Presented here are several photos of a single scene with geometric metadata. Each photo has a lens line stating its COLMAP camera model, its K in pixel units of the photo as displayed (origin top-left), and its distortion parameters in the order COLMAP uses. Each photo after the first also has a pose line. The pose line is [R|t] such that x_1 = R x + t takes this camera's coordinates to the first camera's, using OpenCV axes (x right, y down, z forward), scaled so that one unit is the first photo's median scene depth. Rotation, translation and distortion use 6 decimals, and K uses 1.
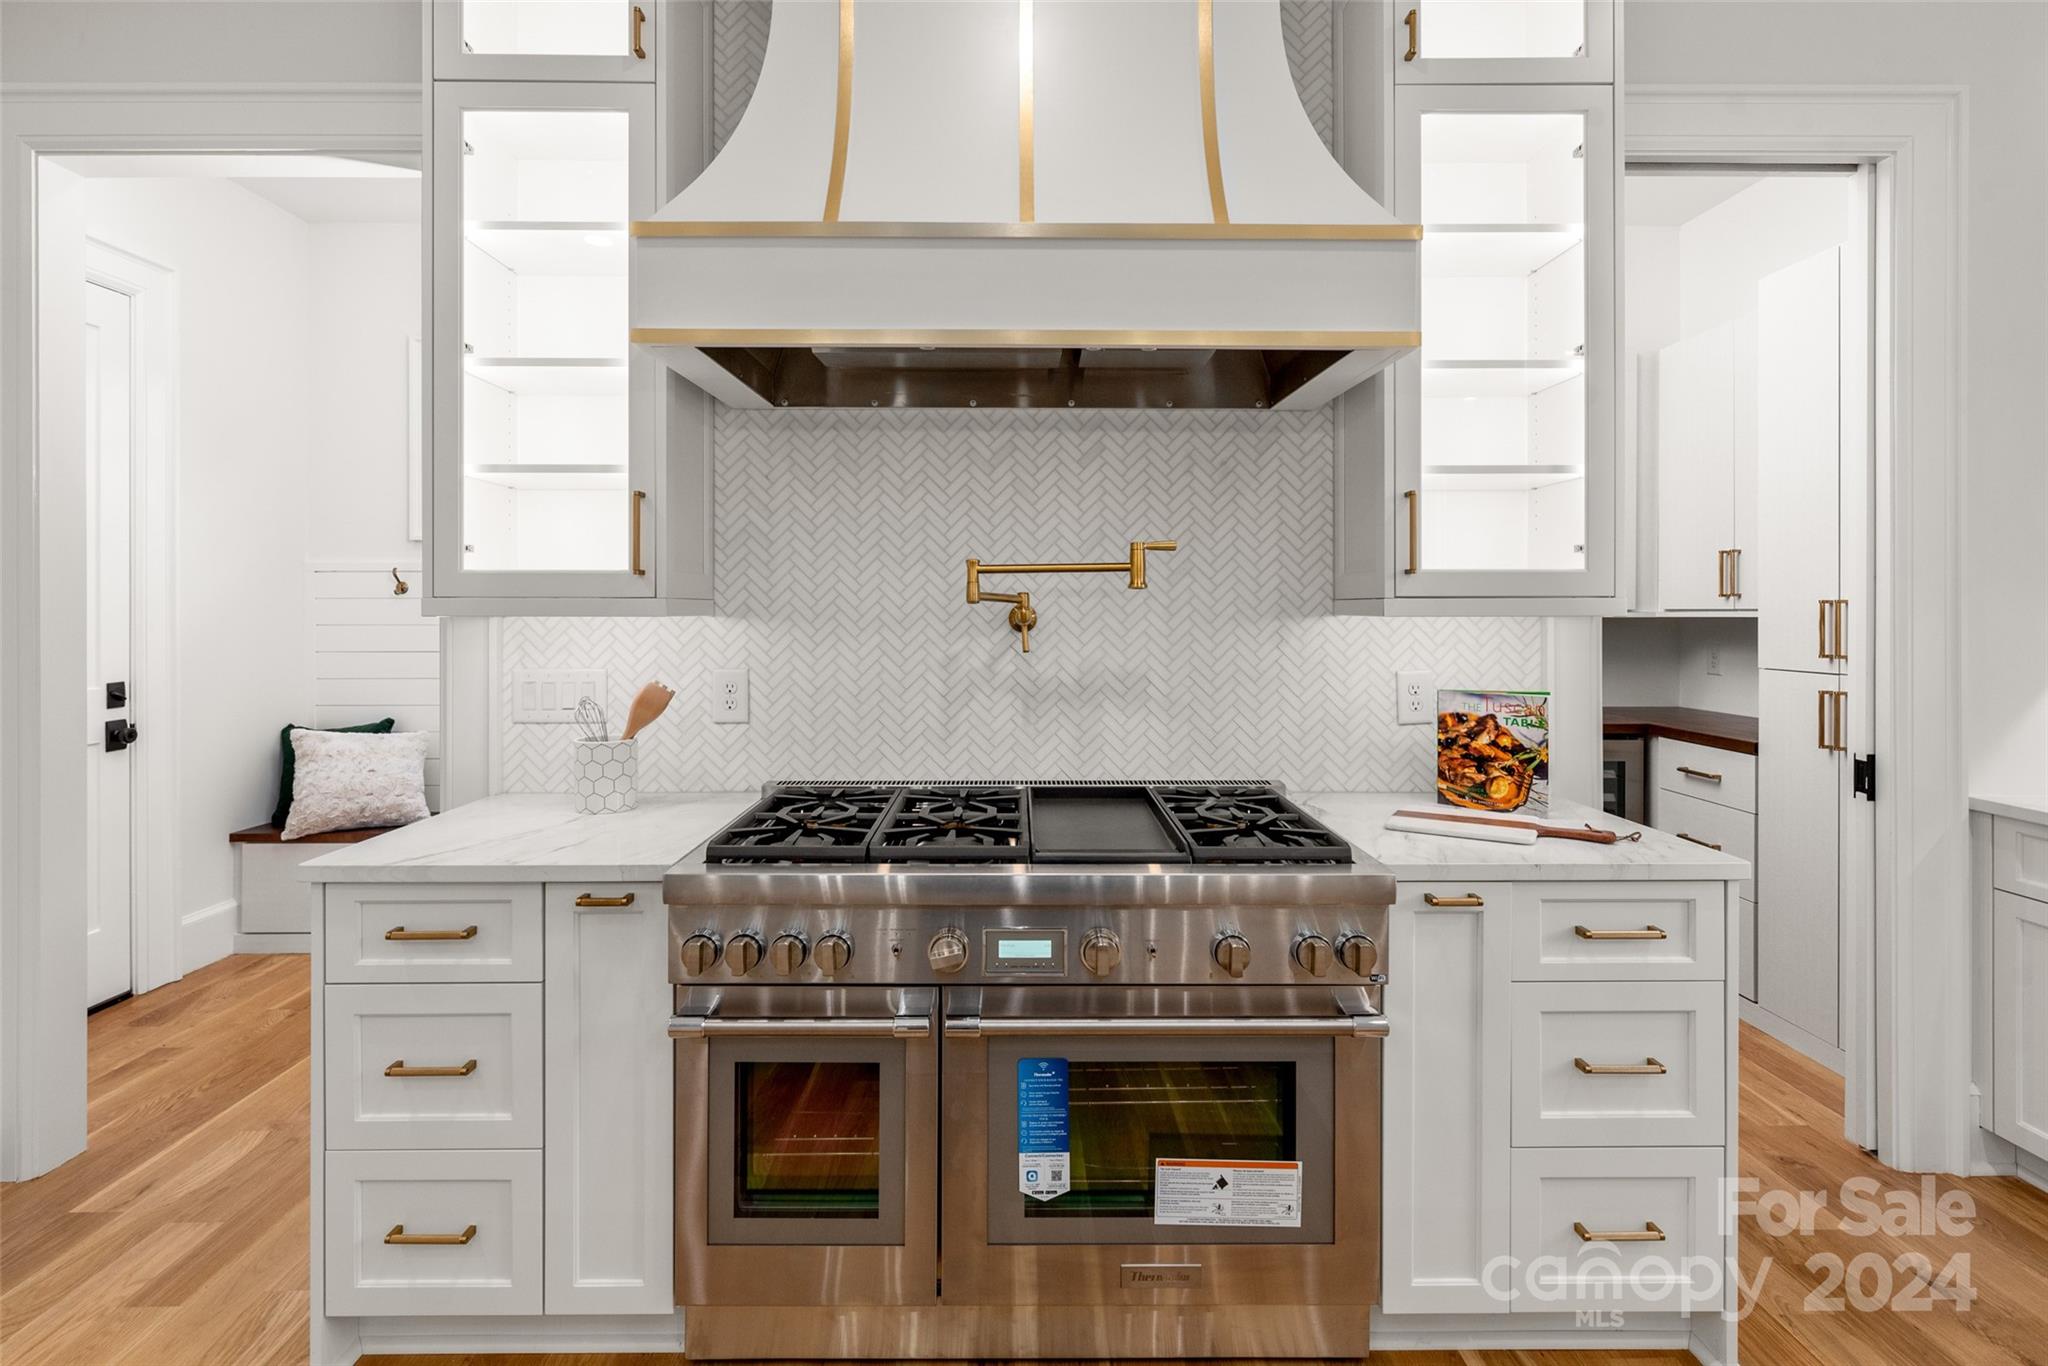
lens RADIAL K [[964.9, 0, 1005.4], [0, 964.9, 612.5], [0, 0, 1]] dist [0.000595, 0.000230]
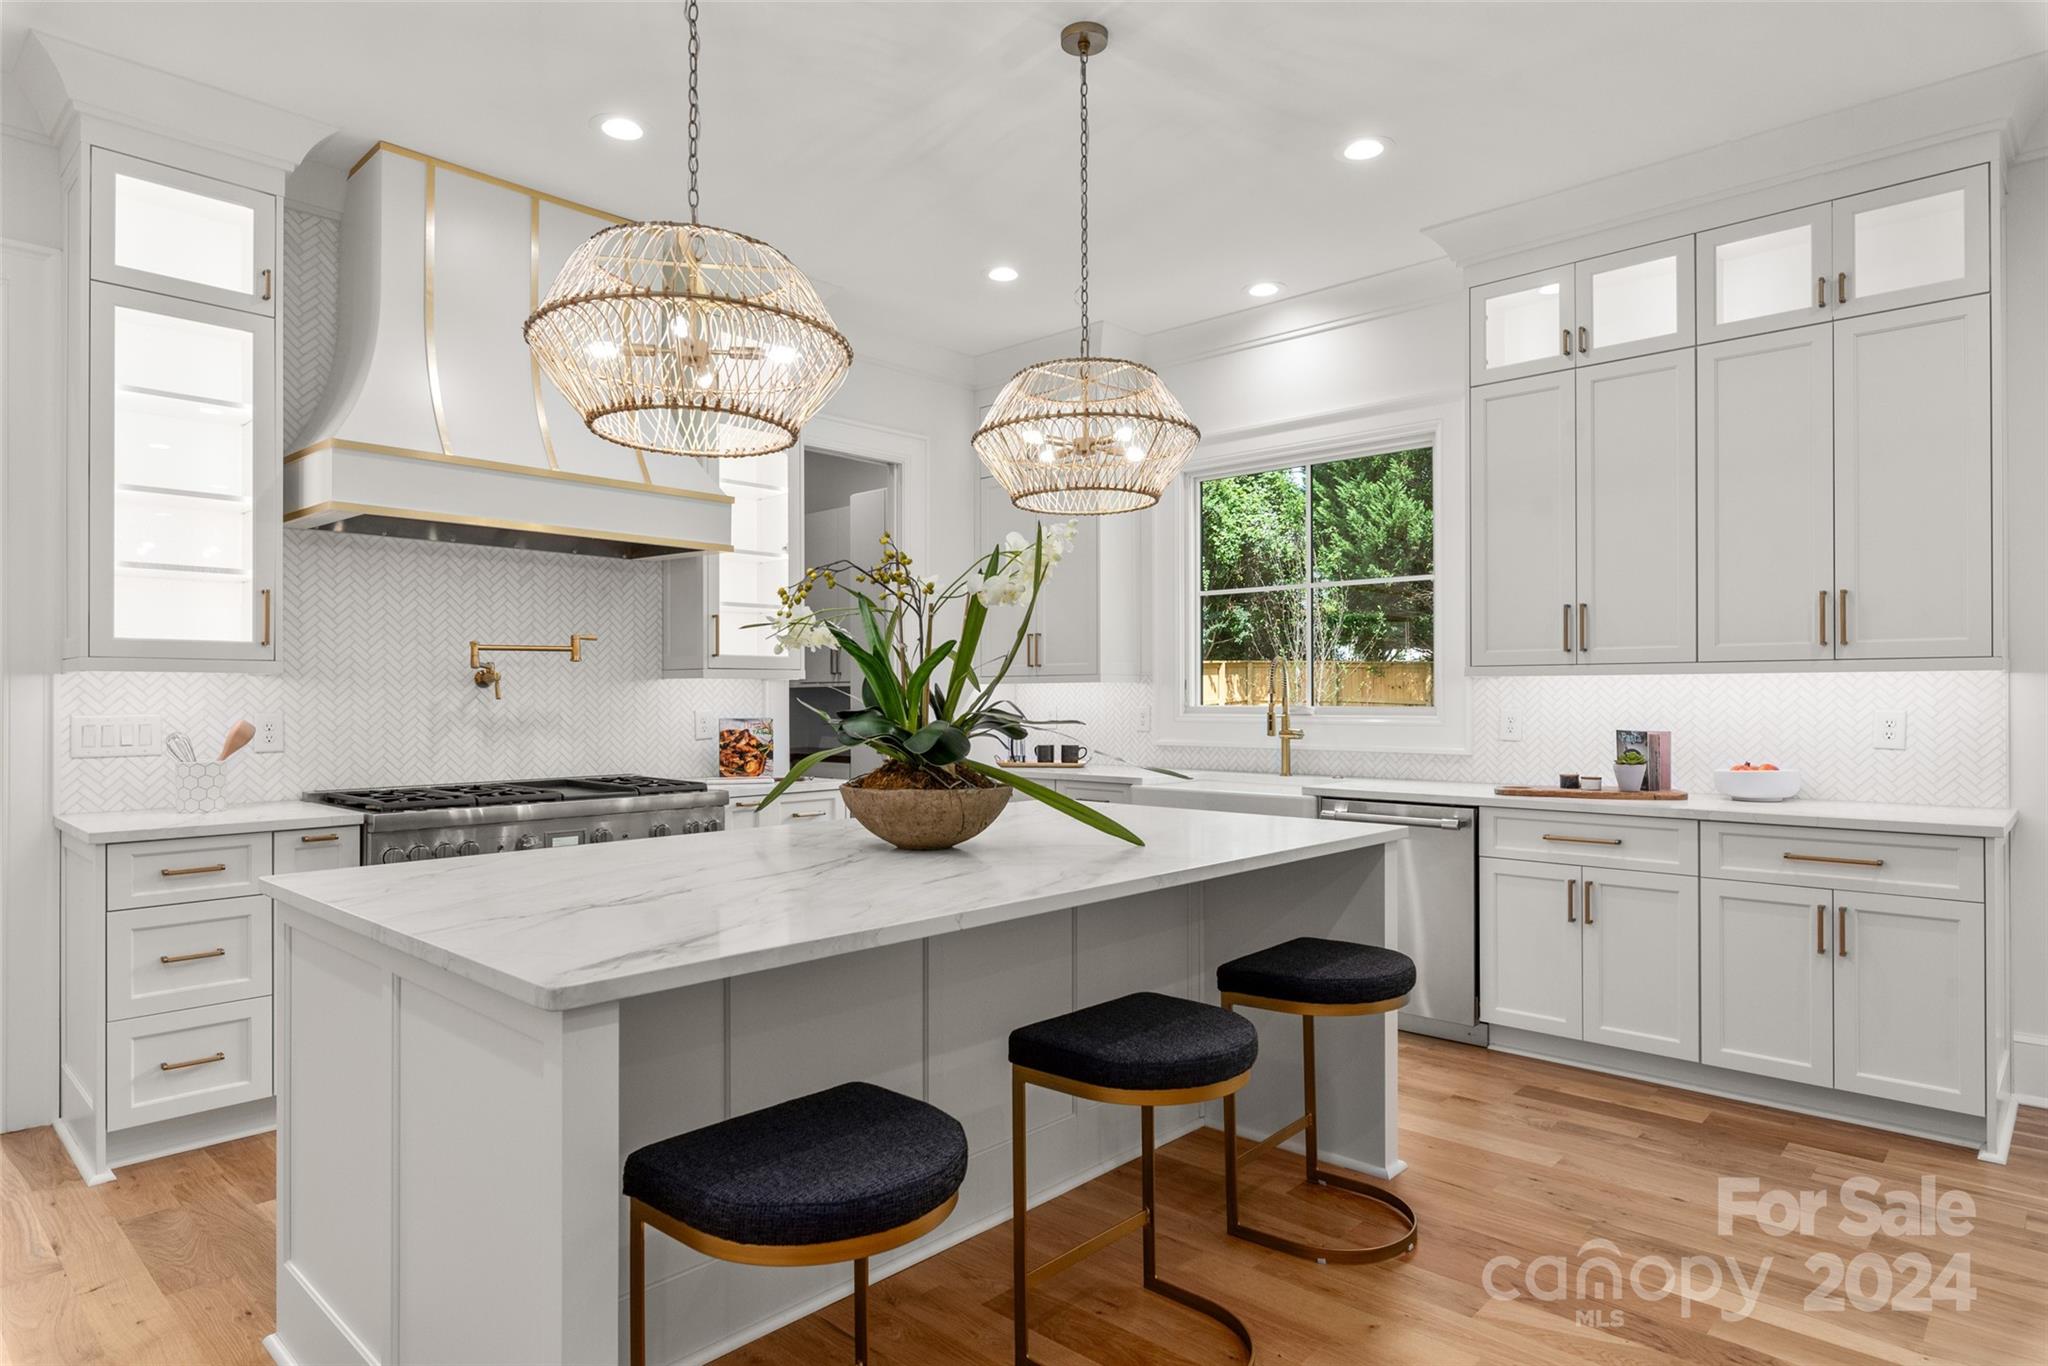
lens RADIAL K [[1158.0, 0, 1026.9], [0, 1158.0, 689.5], [0, 0, 1]] dist [0.005707, -0.001165]
pose [[0.679075, 0.002498, 0.734064, -0.823760], [0.003136, 0.999975, -0.006304, 0.040776], [-0.734062, 0.006583, 0.679051, -0.999970]]
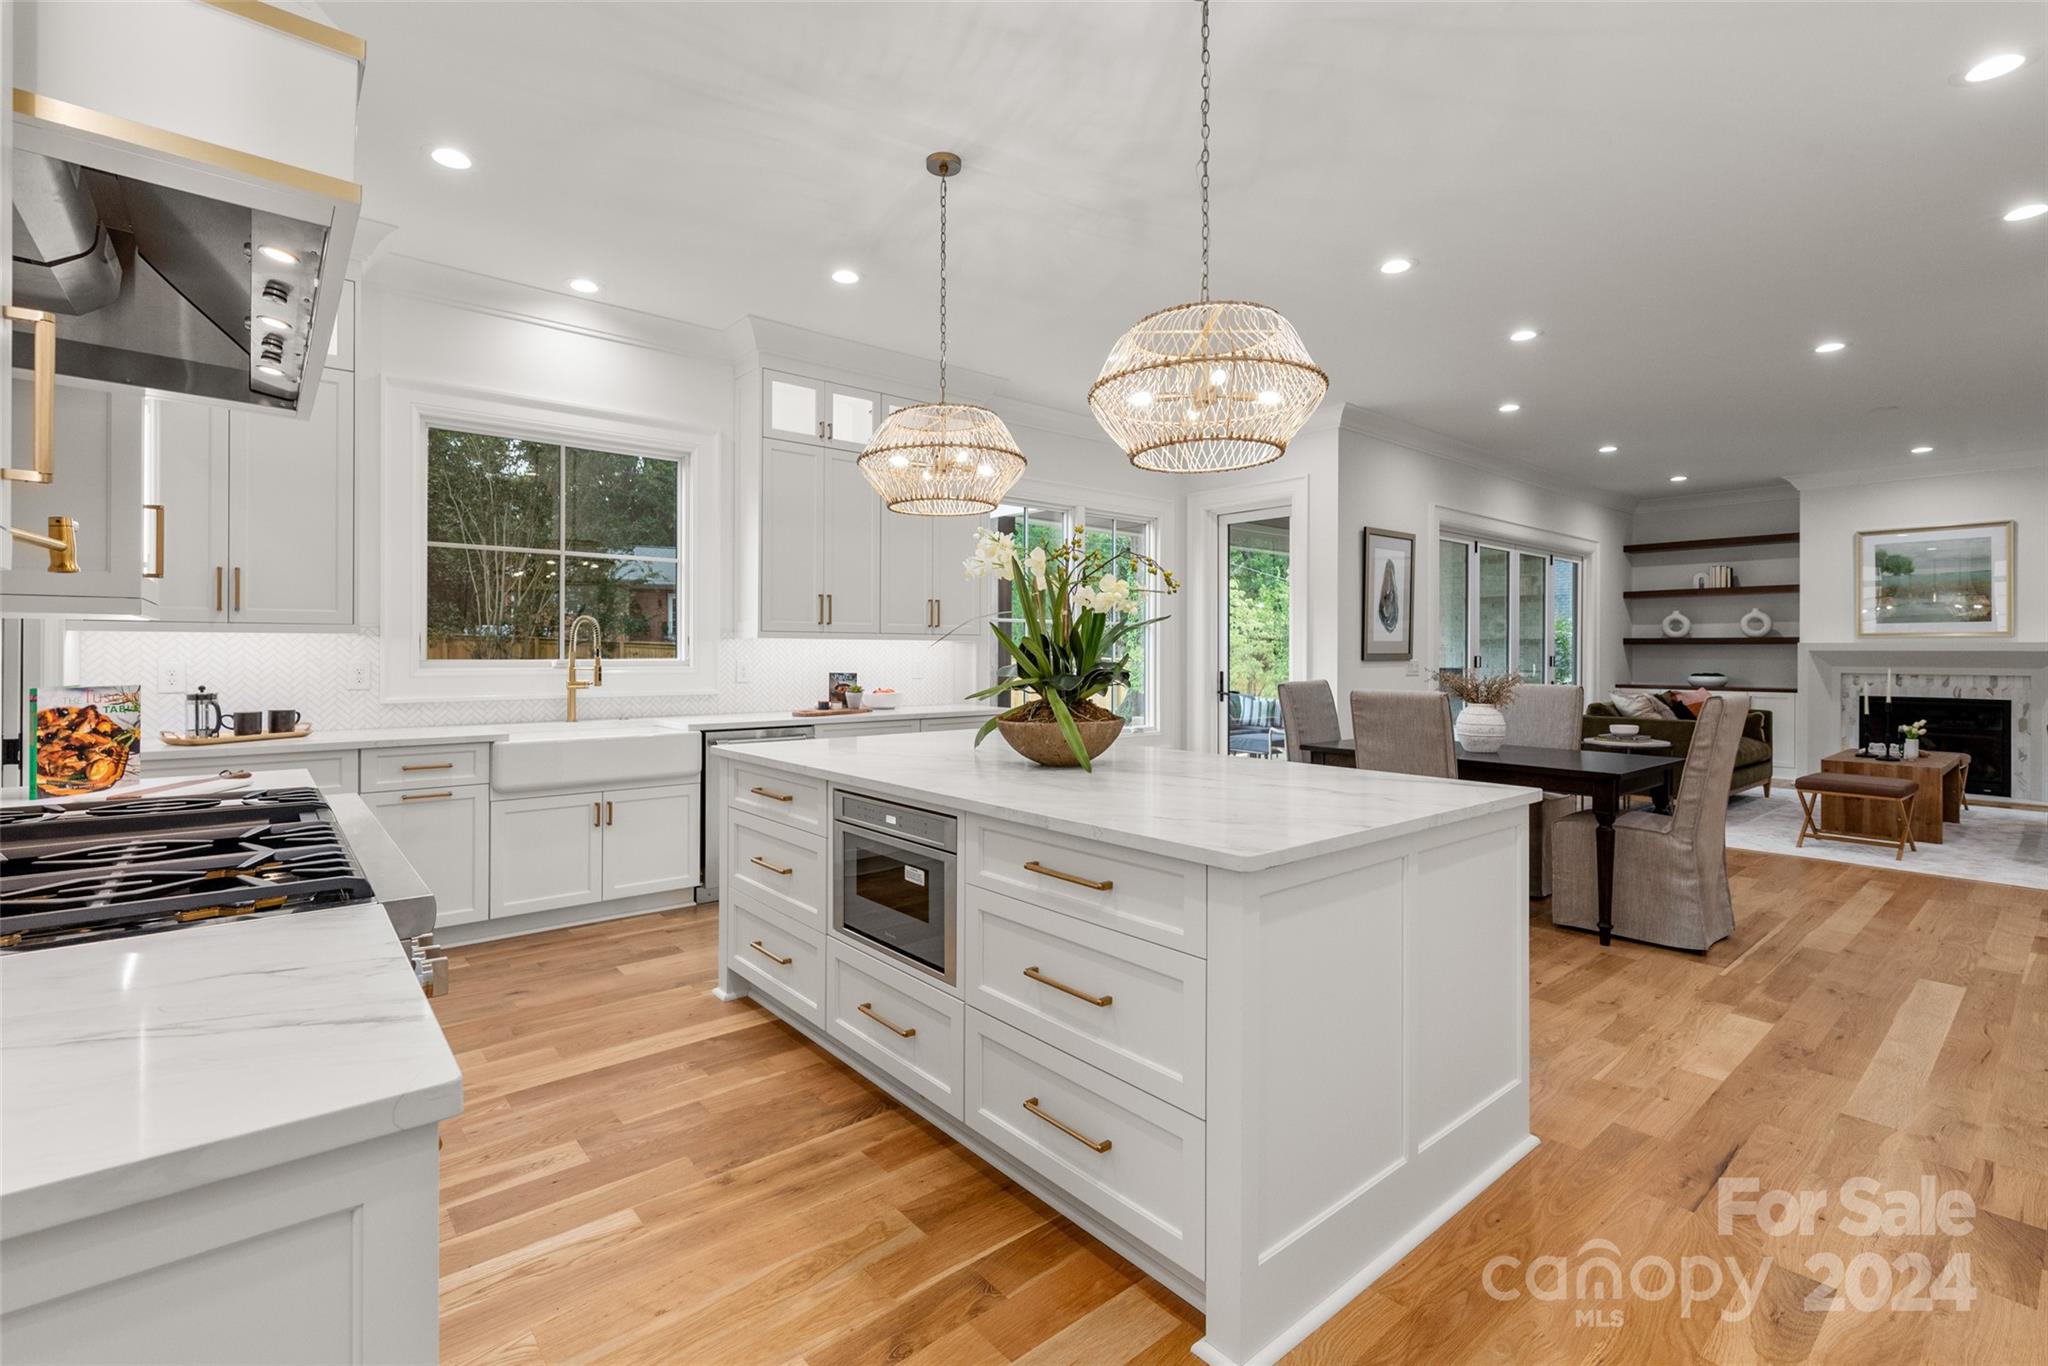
lens RADIAL K [[909.7, 0, 988.5], [0, 909.7, 655.1], [0, 0, 1]] dist [-0.003121, 0.000711]
pose [[-0.632859, -0.003447, 0.774260, -0.945119], [-0.001349, 0.999993, 0.003349, 0.042126], [-0.774266, 0.001075, -0.632859, 0.847695]]
